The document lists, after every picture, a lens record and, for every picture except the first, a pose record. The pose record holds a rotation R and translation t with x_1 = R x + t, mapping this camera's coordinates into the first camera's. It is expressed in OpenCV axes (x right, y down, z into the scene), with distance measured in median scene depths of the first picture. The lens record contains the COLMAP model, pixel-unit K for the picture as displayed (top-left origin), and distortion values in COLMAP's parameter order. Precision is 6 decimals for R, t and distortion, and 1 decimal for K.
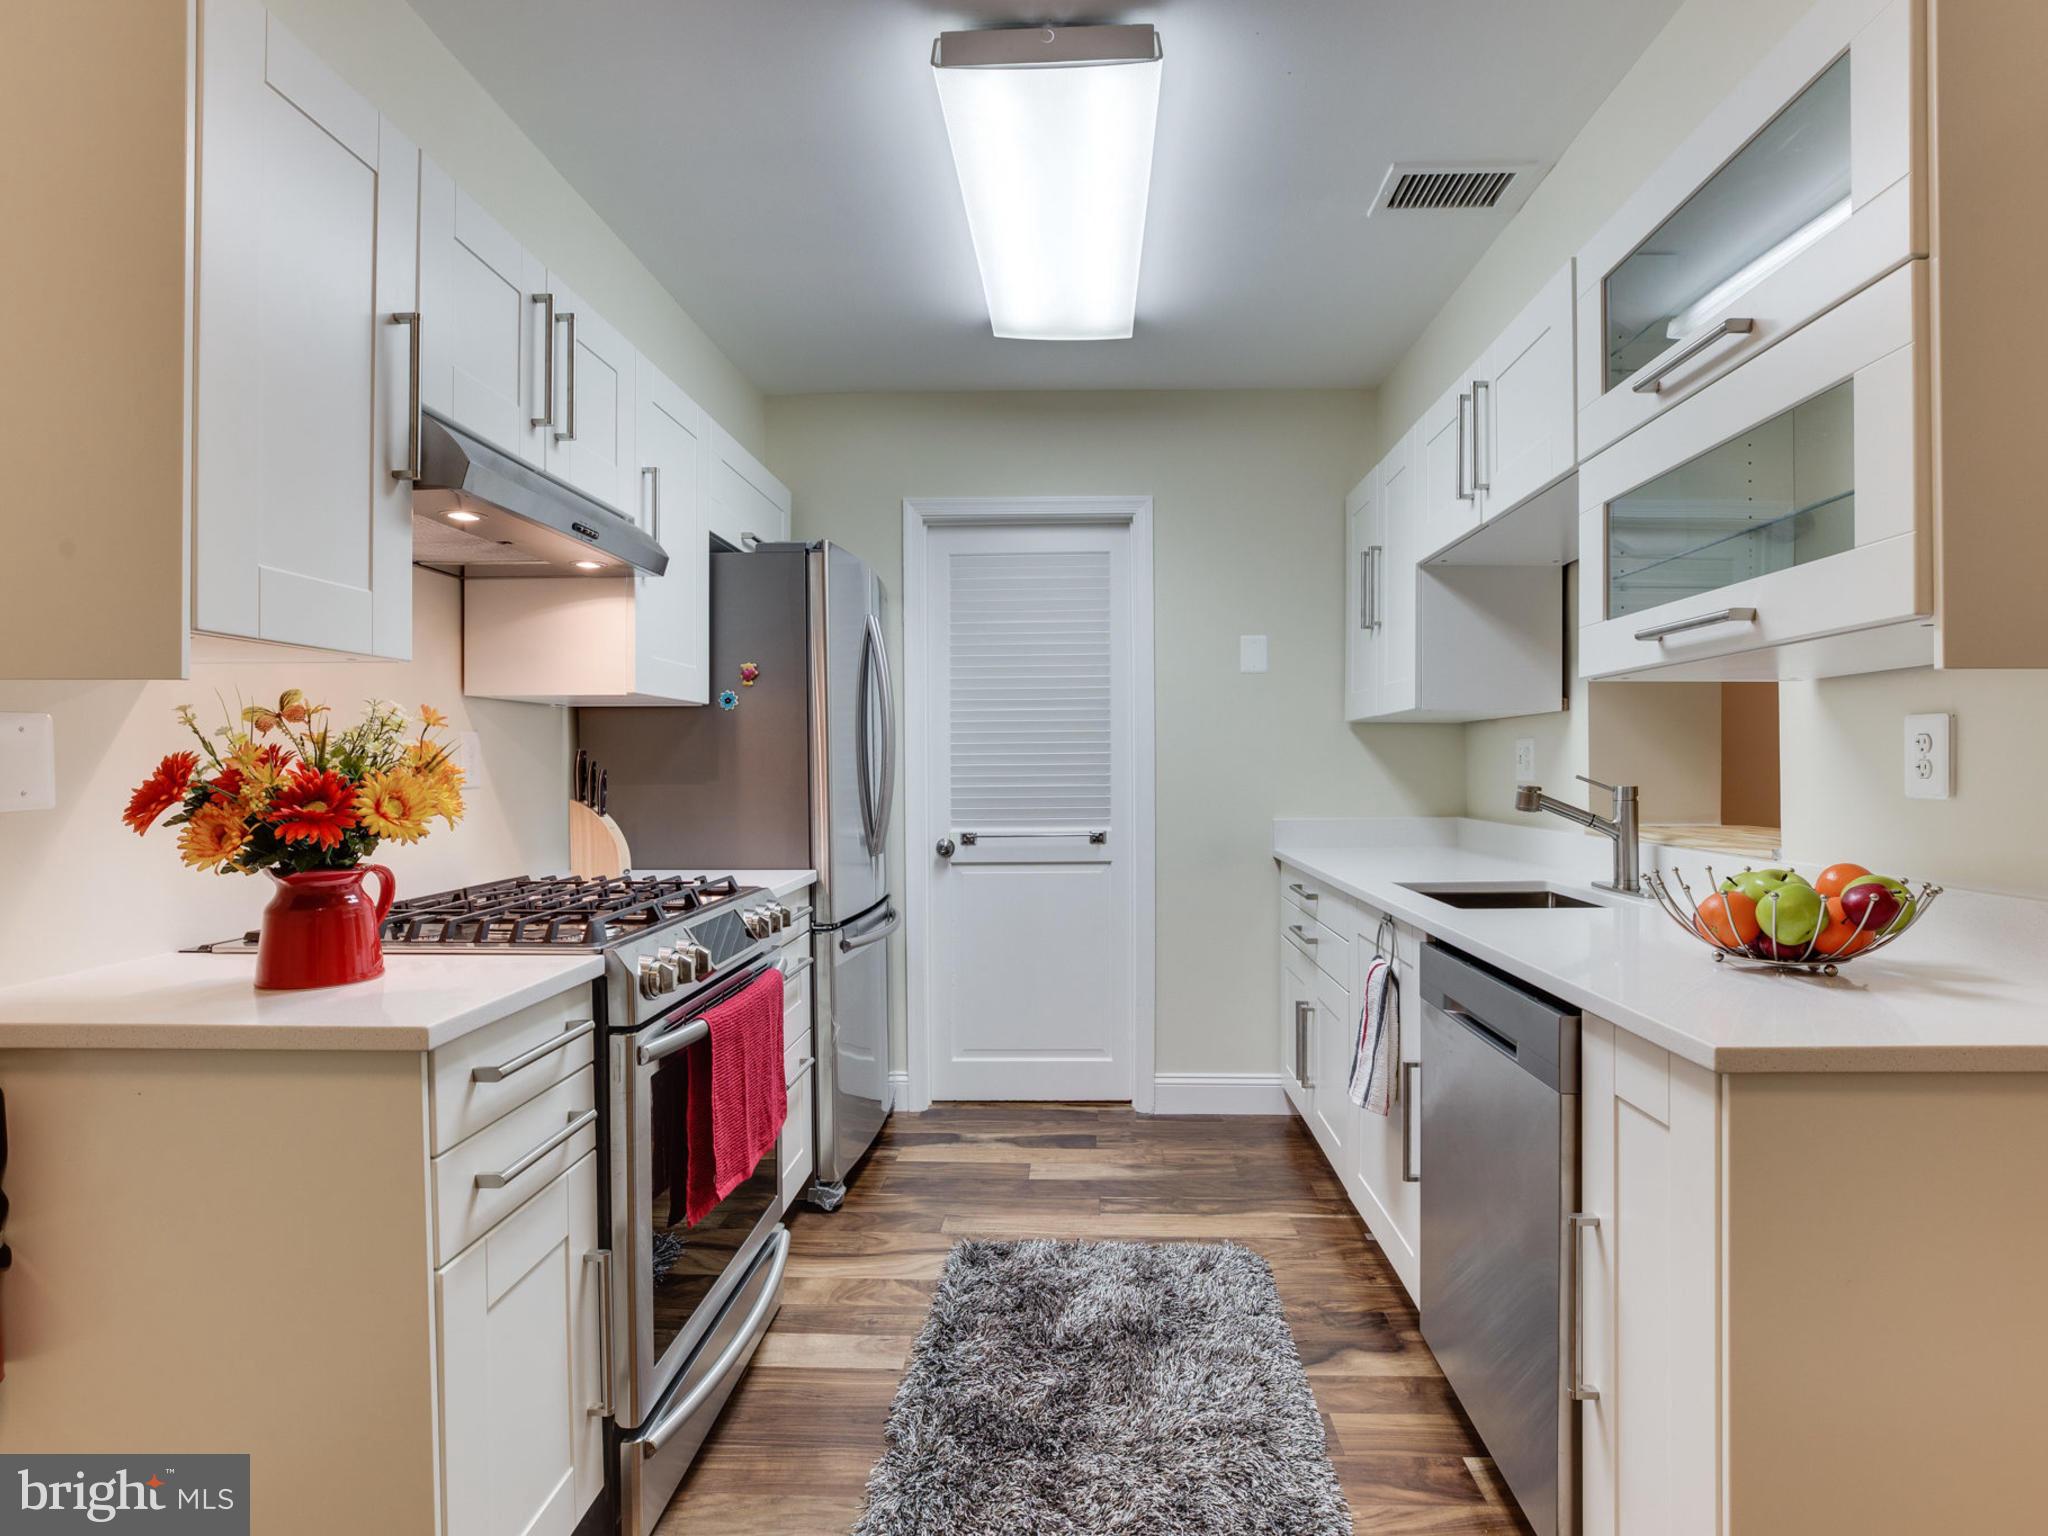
lens RADIAL K [[1065.4, 0, 1055.8], [0, 1065.4, 763.1], [0, 0, 1]] dist [-0.013421, 0.001204]
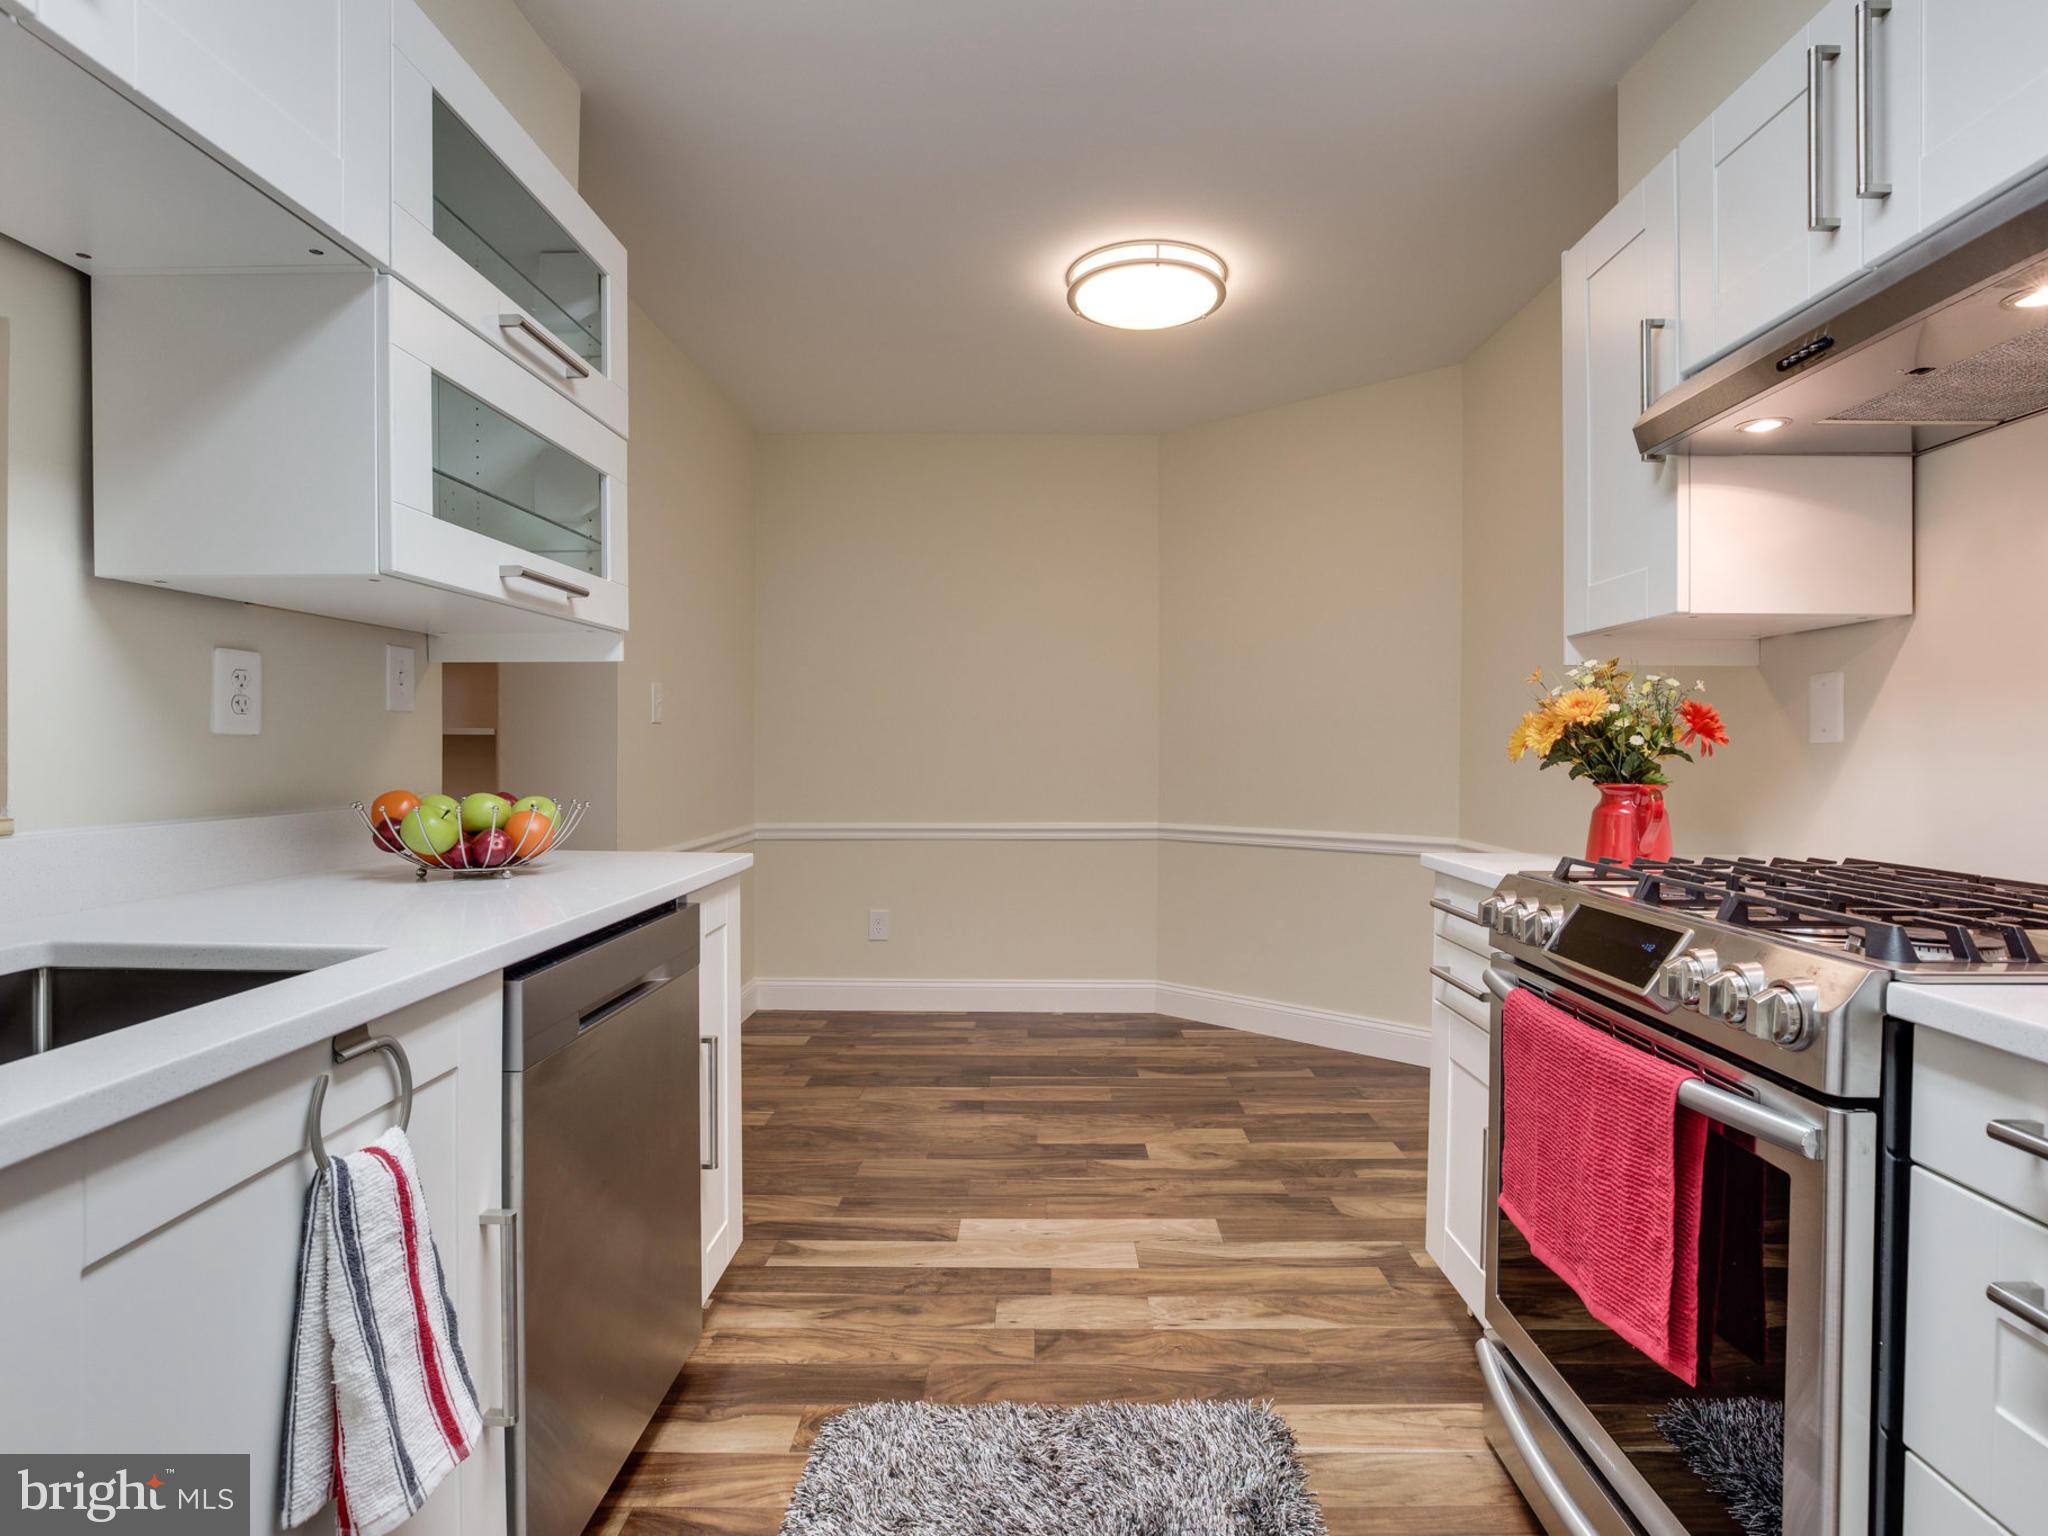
lens RADIAL K [[1035.8, 0, 1077.7], [0, 1035.8, 761.3], [0, 0, 1]] dist [-0.033285, 0.015549]
pose [[-0.997934, -0.001248, -0.064228, 0.060131], [-0.001877, 0.999951, 0.009722, 0.033715], [0.064213, 0.009822, -0.997888, 1.388257]]
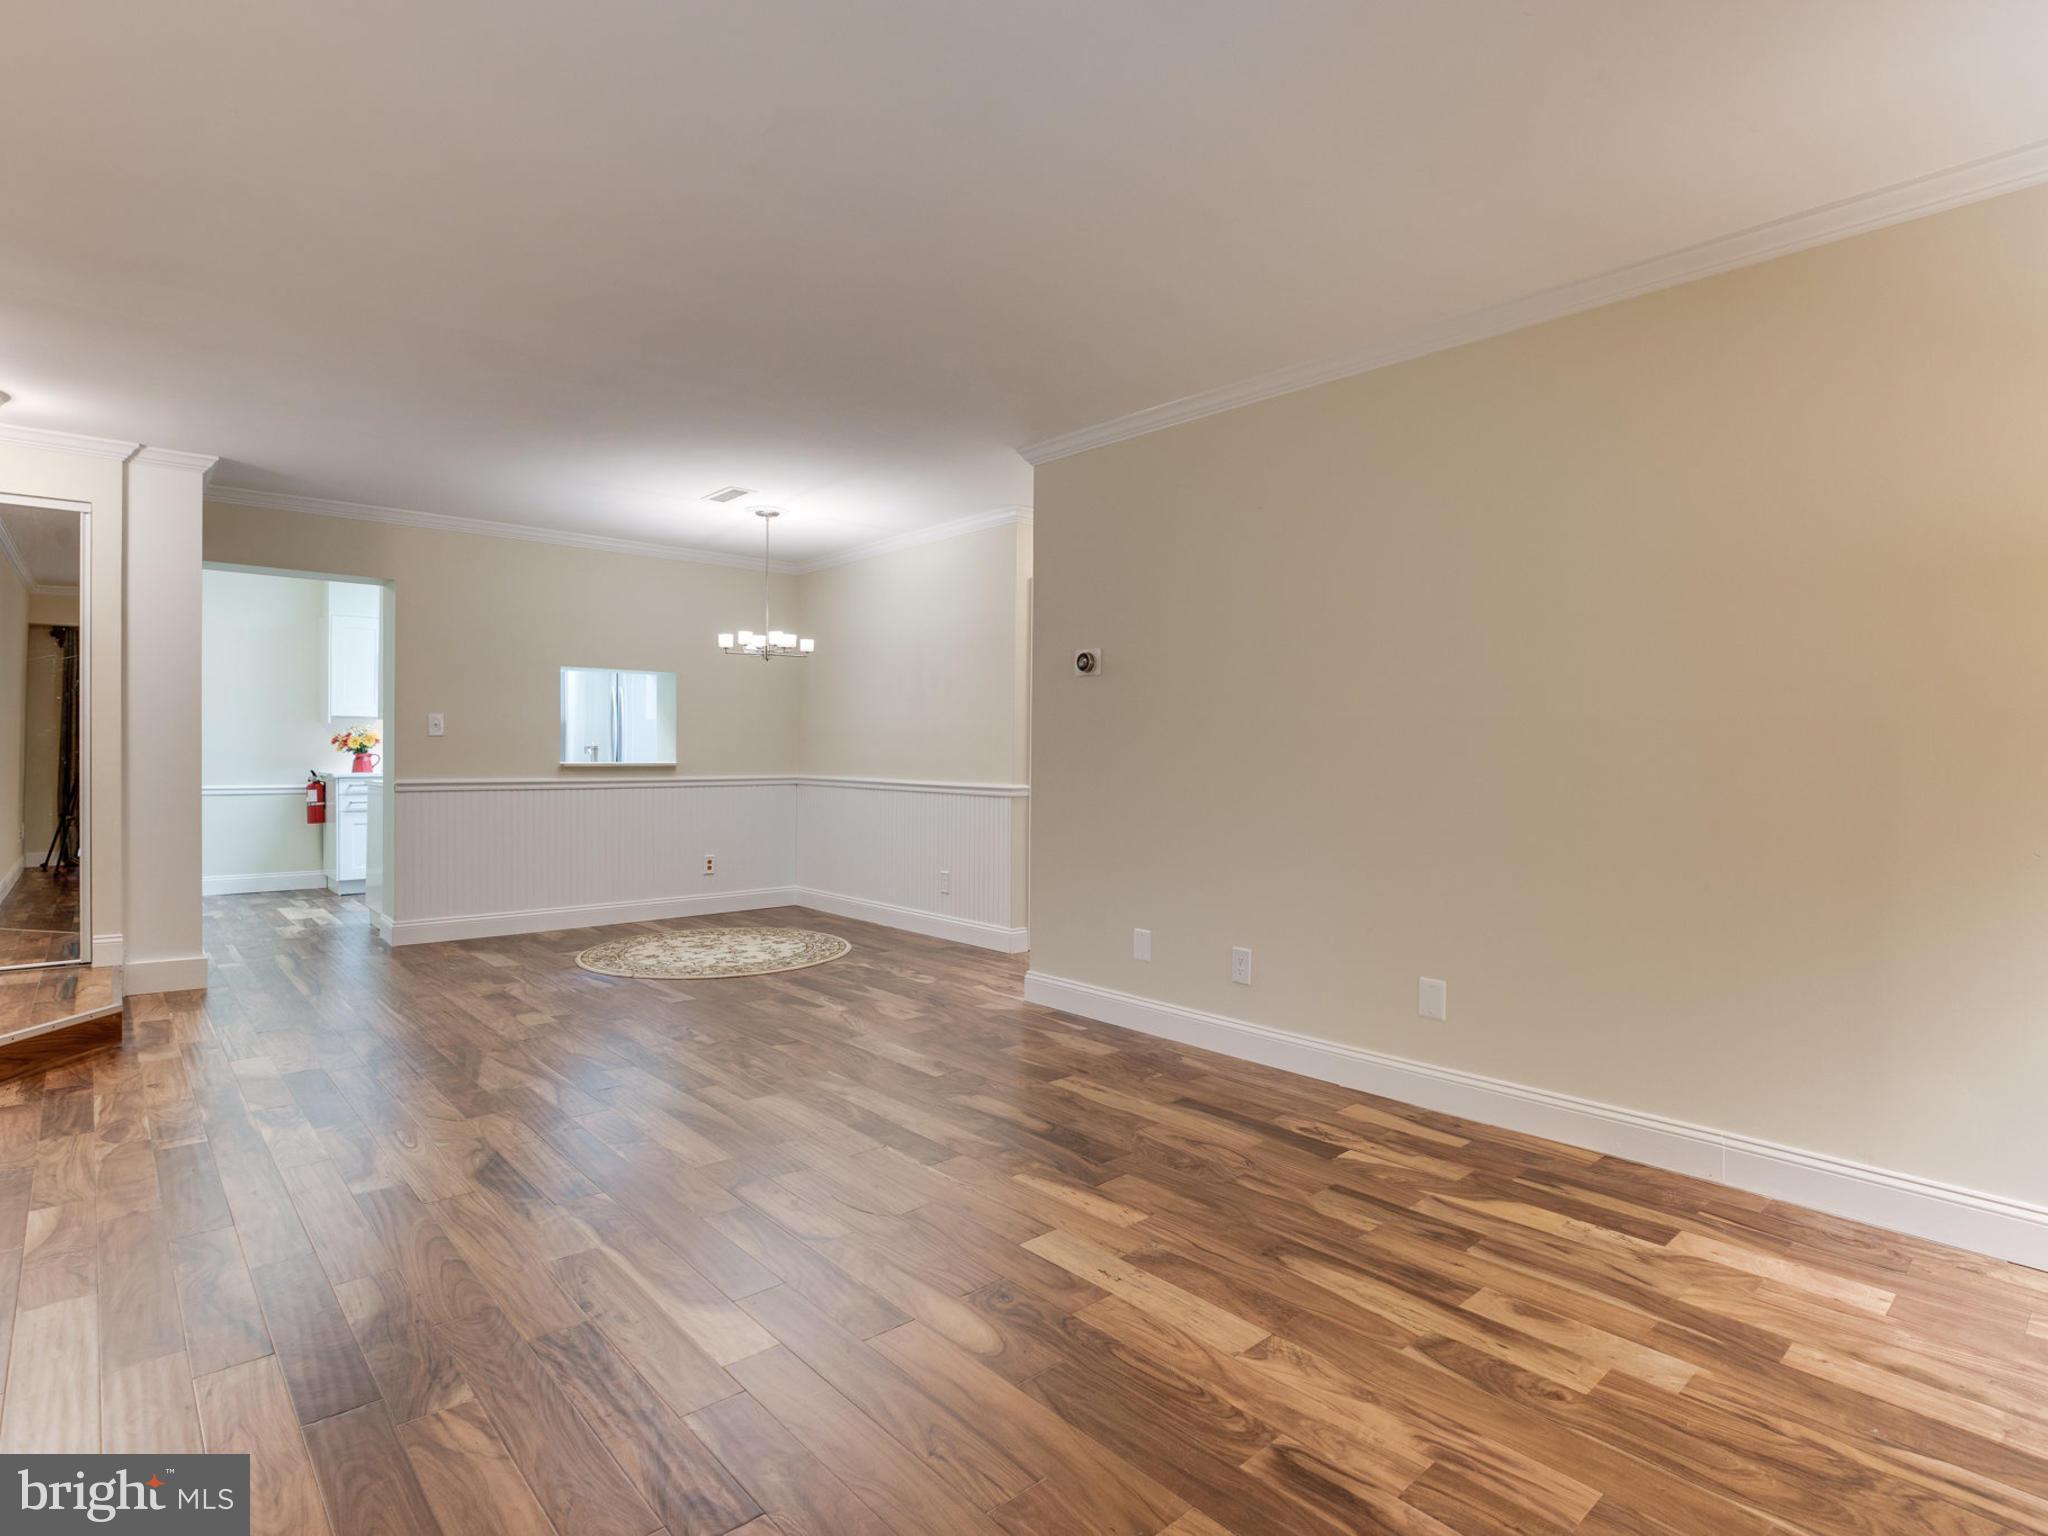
lens RADIAL K [[1059.4, 0, 1086.8], [0, 1059.4, 760.7], [0, 0, 1]] dist [-0.032121, 0.011951]
pose [[0.709762, 0.018884, -0.704188, 3.801555], [-0.012560, 0.999821, 0.014153, 0.003890], [0.704329, -0.001201, 0.709873, -0.182766]]
